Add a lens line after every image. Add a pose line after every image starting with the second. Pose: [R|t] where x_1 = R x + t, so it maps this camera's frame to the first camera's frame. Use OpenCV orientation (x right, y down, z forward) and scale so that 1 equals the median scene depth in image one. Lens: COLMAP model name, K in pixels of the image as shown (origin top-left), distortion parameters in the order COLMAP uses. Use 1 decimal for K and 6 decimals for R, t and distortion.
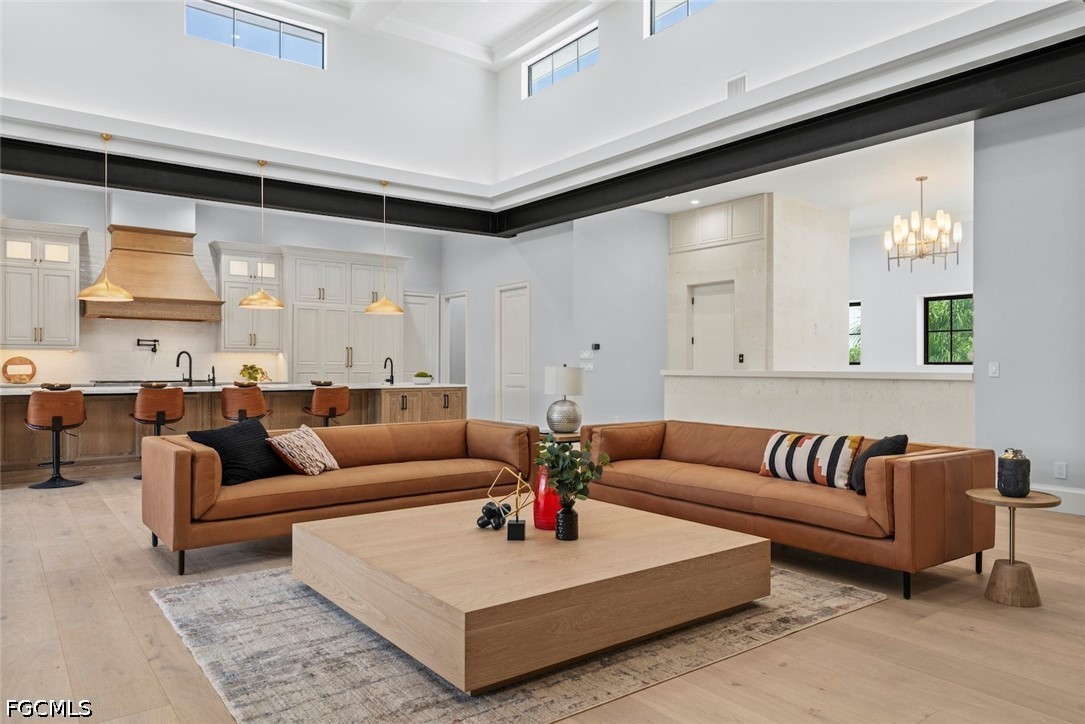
lens RADIAL K [[717.2, 0, 542.5], [0, 717.2, 362.0], [0, 0, 1]] dist [0.007748, -0.001330]
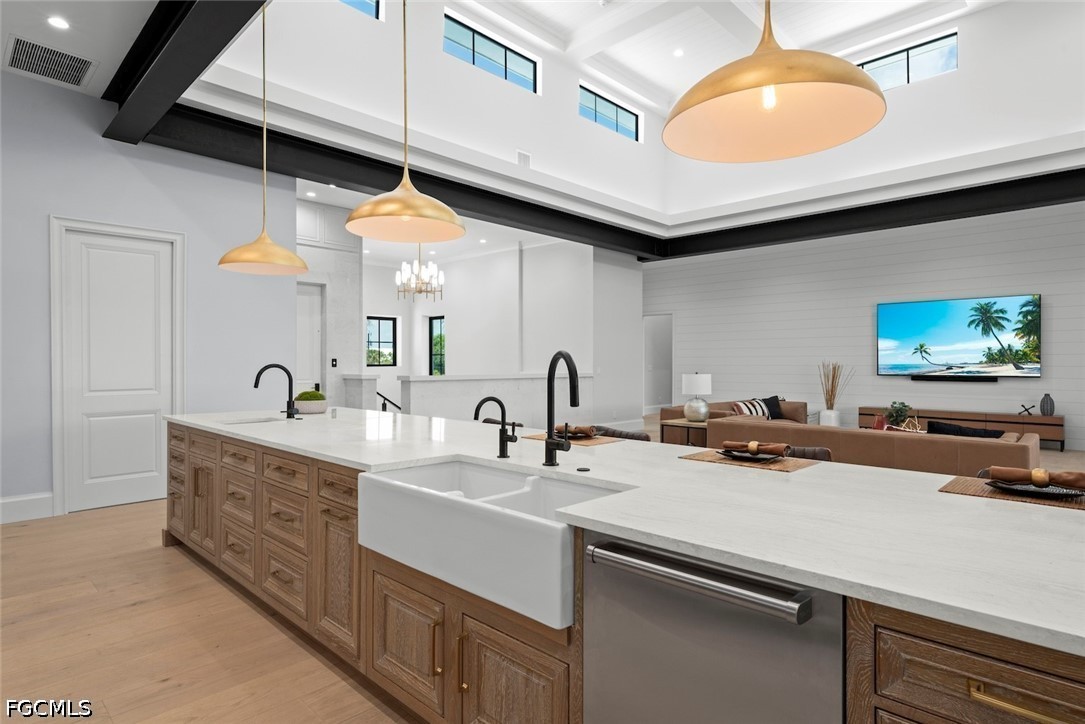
lens RADIAL K [[584.0, 0, 542.5], [0, 584.0, 362.0], [0, 0, 1]] dist [0.001244, -0.000011]
pose [[-0.151832, -0.002017, 0.988404, -0.642041], [-0.006253, 0.999980, 0.001080, -0.009647], [-0.988387, -0.006016, -0.151841, 0.903899]]
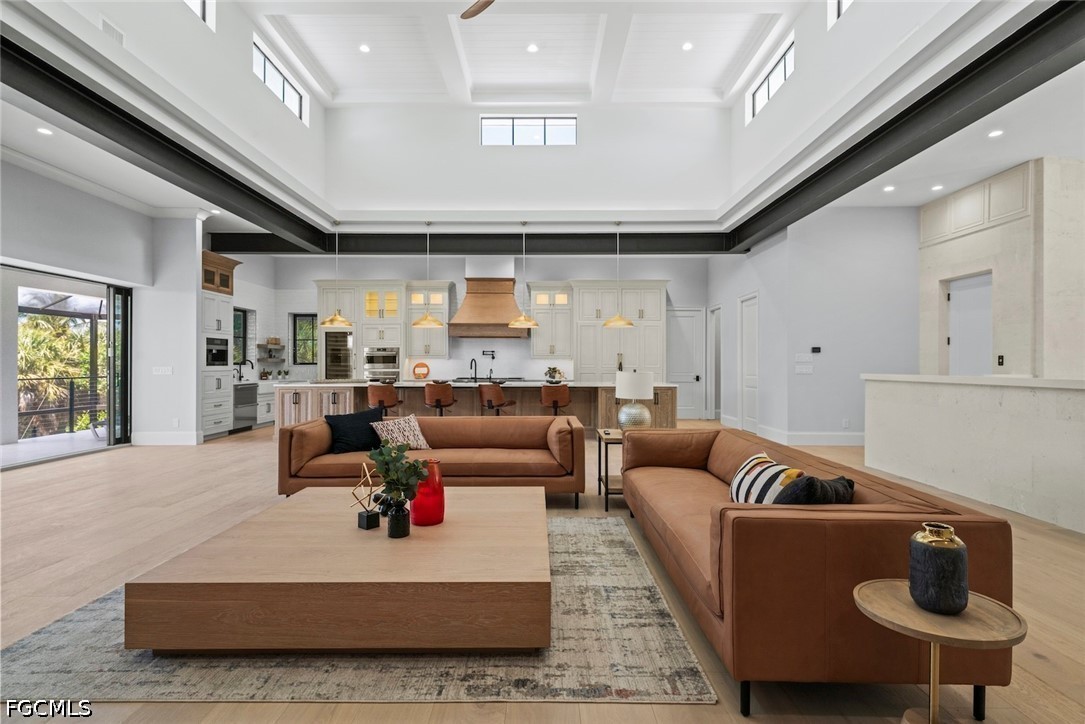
lens RADIAL K [[537.5, 0, 543.8], [0, 537.5, 364.5], [0, 0, 1]] dist [0.003686, 0.000388]
pose [[0.798575, -0.002610, -0.601889, 0.248381], [0.004070, 0.999991, 0.001063, -0.003396], [0.601881, -0.003299, 0.798579, 0.175794]]
